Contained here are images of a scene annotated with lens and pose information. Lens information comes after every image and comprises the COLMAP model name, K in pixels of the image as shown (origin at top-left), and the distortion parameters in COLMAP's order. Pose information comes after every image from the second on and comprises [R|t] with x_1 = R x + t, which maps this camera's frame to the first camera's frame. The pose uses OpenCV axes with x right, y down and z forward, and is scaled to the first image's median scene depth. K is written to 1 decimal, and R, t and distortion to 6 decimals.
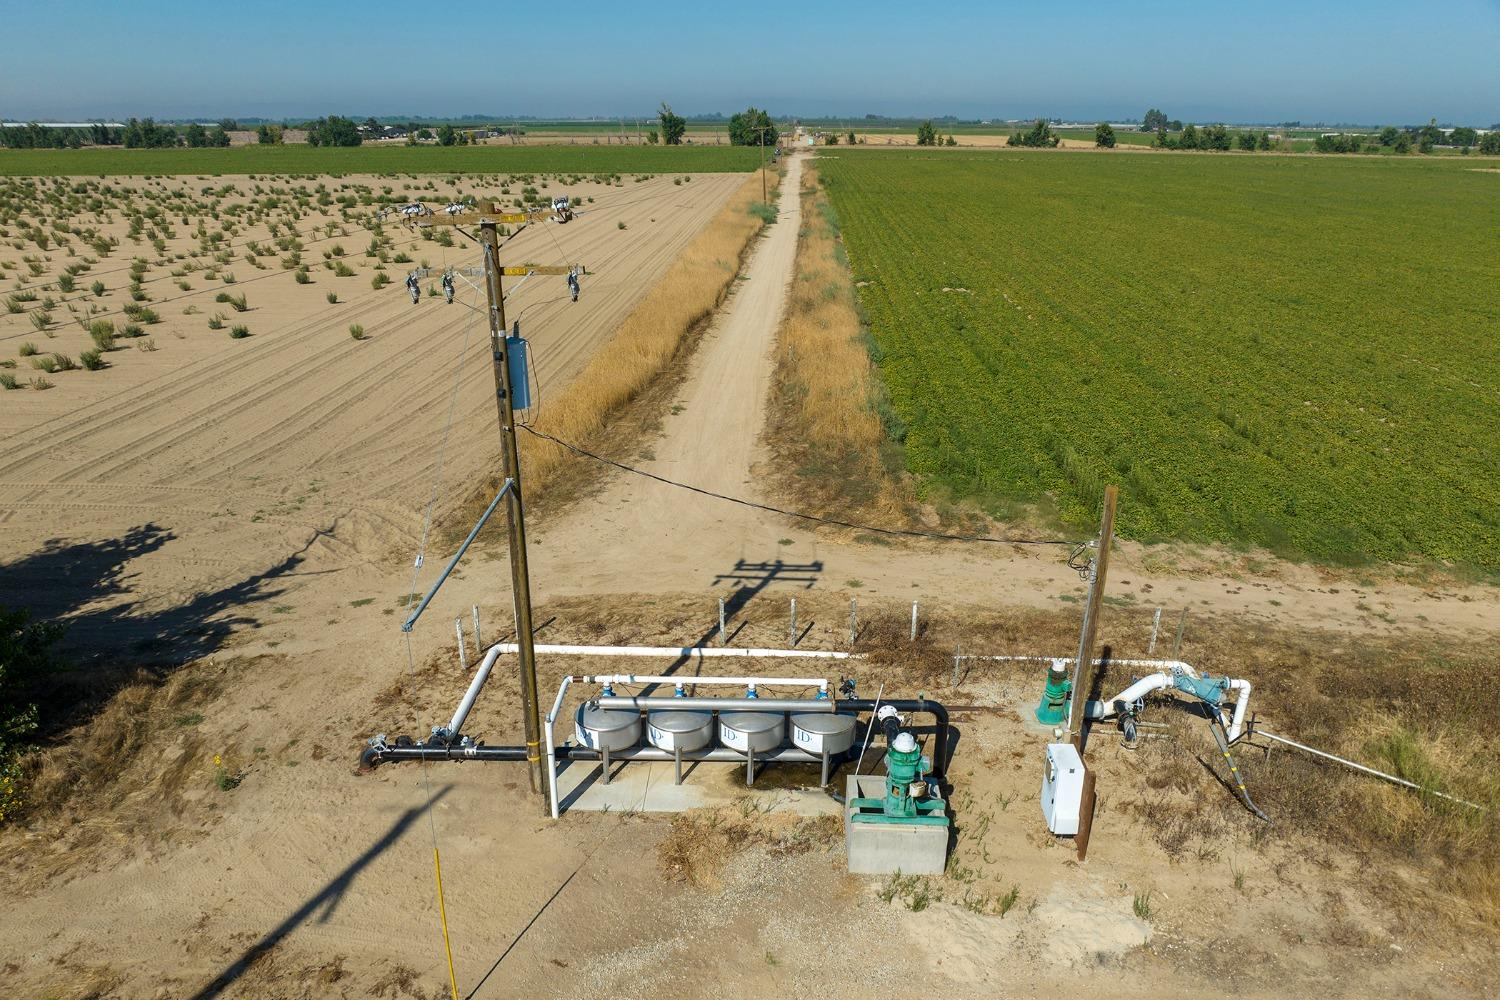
lens RADIAL K [[1057.6, 0, 745.5], [0, 1057.6, 501.2], [0, 0, 1]] dist [-0.030751, -0.001762]
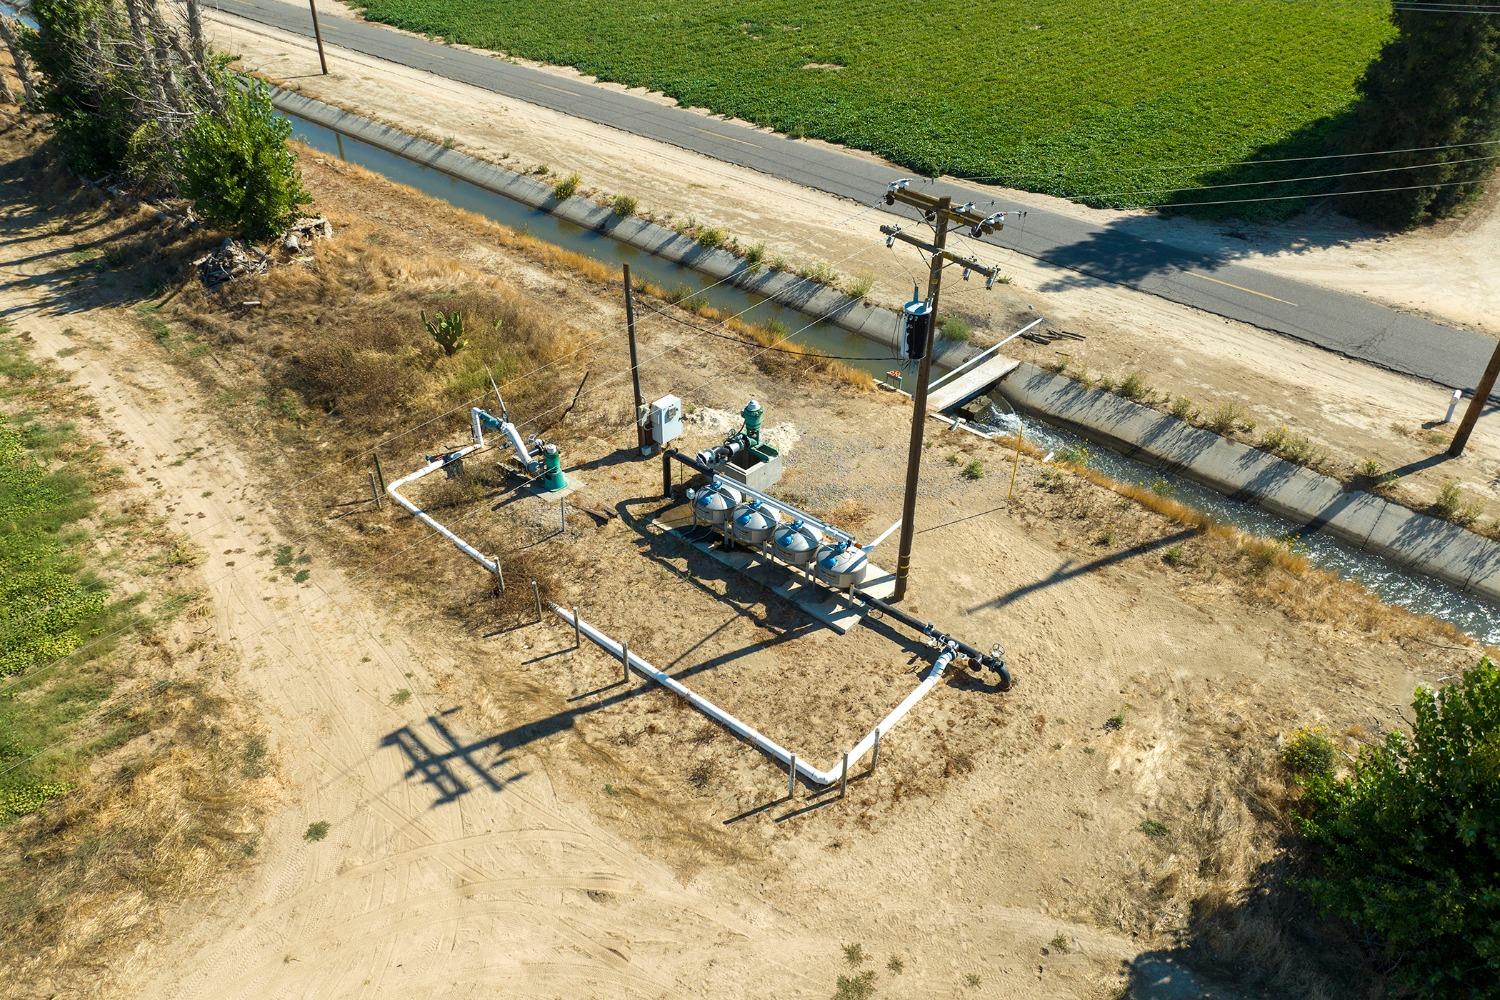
lens RADIAL K [[1057.6, 0, 745.5], [0, 1057.6, 501.2], [0, 0, 1]] dist [-0.030751, -0.001762]
pose [[-0.766731, -0.383414, 0.514895, -0.459501], [0.207433, 0.611068, 0.763916, -0.579491], [-0.607532, 0.692524, -0.388992, 1.027310]]
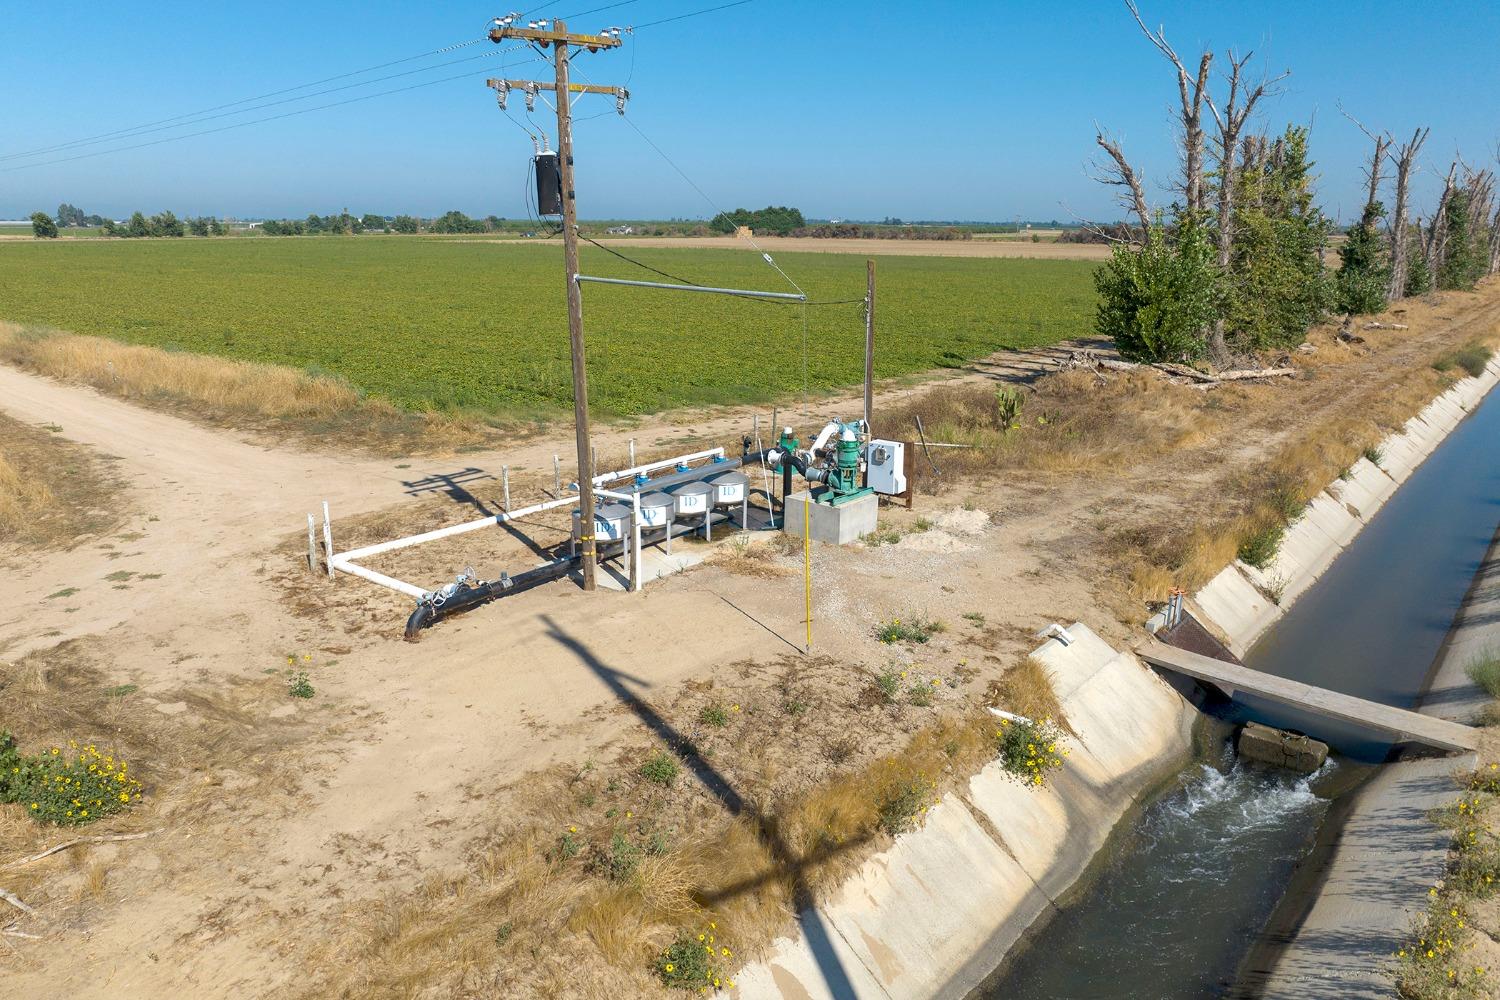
lens RADIAL K [[1057.6, 0, 745.5], [0, 1057.6, 501.2], [0, 0, 1]] dist [-0.030751, -0.001762]
pose [[0.604086, -0.209733, 0.768825, -0.591888], [0.273285, 0.960766, 0.047367, 0.116913], [-0.748596, 0.181495, 0.637702, 0.124335]]
